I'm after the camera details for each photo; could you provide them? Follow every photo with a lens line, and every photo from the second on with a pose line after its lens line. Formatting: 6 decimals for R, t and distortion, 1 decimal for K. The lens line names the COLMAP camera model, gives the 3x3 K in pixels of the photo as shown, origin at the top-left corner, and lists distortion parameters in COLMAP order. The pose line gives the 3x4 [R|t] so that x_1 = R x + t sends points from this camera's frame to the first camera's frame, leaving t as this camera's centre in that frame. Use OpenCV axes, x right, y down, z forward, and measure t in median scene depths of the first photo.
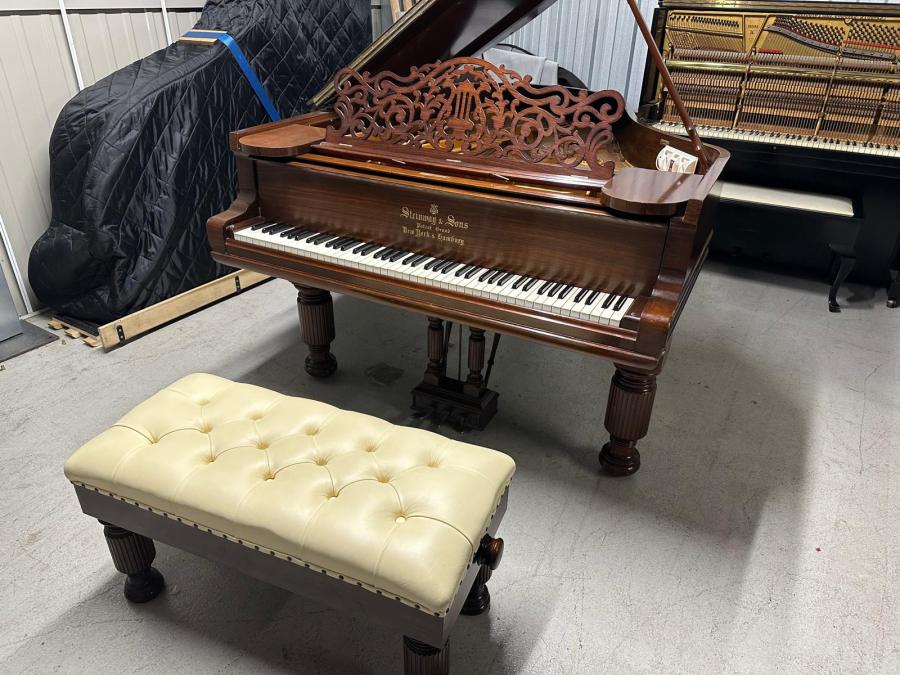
lens RADIAL K [[624.4, 0, 450.0], [0, 624.4, 337.5], [0, 0, 1]] dist [0.146028, -0.164356]
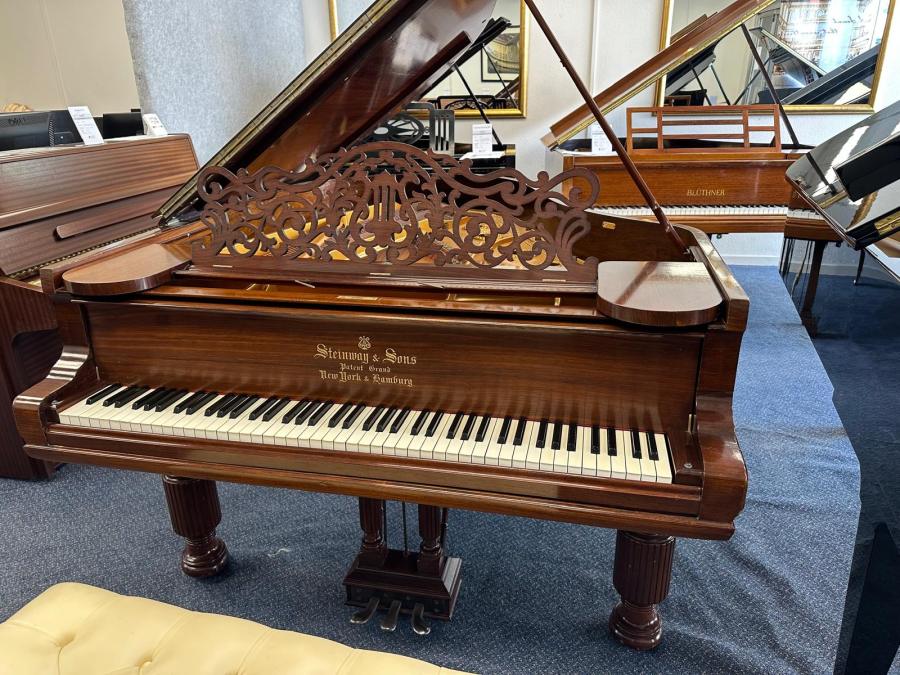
lens RADIAL K [[644.4, 0, 450.0], [0, 644.4, 337.5], [0, 0, 1]] dist [0.041559, -0.062717]
pose [[0.966873, -0.127237, 0.221286, -0.092227], [0.155321, 0.981210, -0.114468, -0.111183], [-0.202564, 0.145047, 0.968468, 0.271754]]
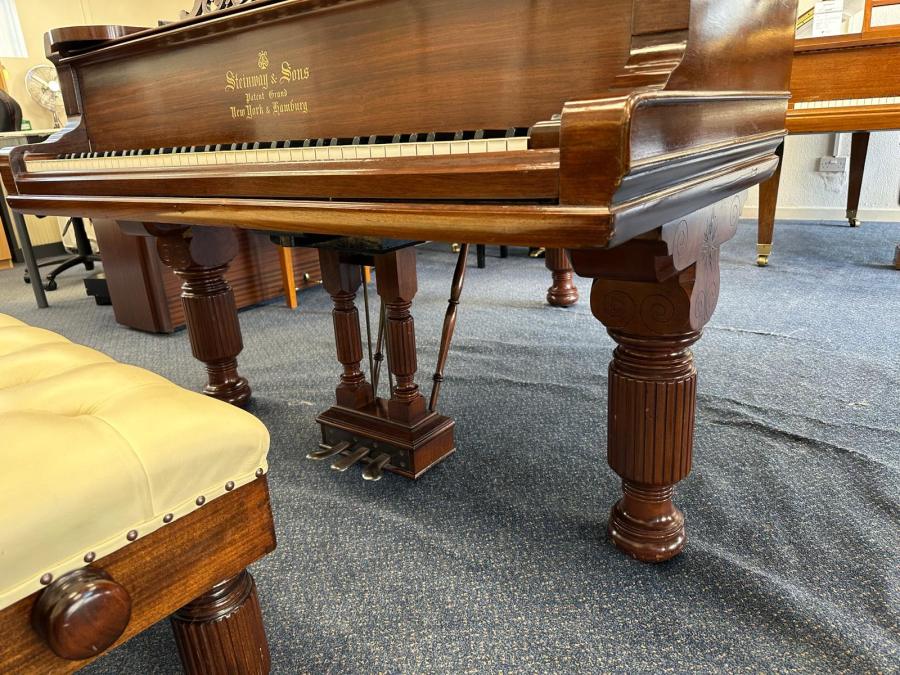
lens RADIAL K [[624.4, 0, 450.0], [0, 624.4, 337.5], [0, 0, 1]] dist [0.146028, -0.164356]
pose [[0.983932, -0.027905, -0.176348, 0.242598], [-0.004806, 0.983213, -0.182396, 0.156464], [0.178477, 0.180313, 0.967281, 0.500287]]
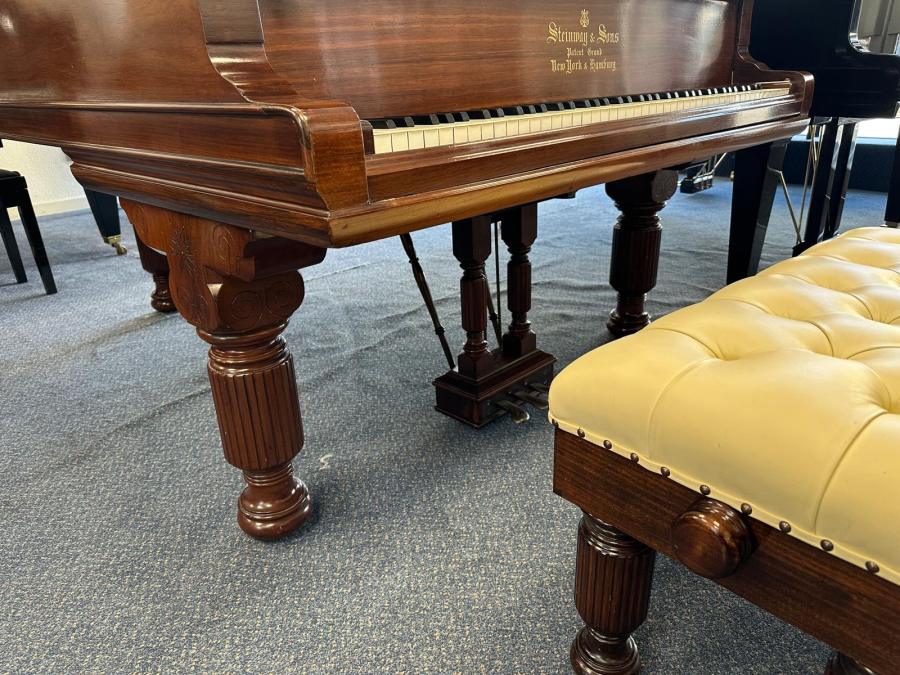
lens RADIAL K [[644.4, 0, 450.0], [0, 644.4, 337.5], [0, 0, 1]] dist [0.041559, -0.062717]
pose [[0.293605, -0.385542, 0.874730, -0.736386], [0.489107, 0.846799, 0.209061, -0.136425], [-0.821322, 0.366455, 0.437196, 0.942557]]
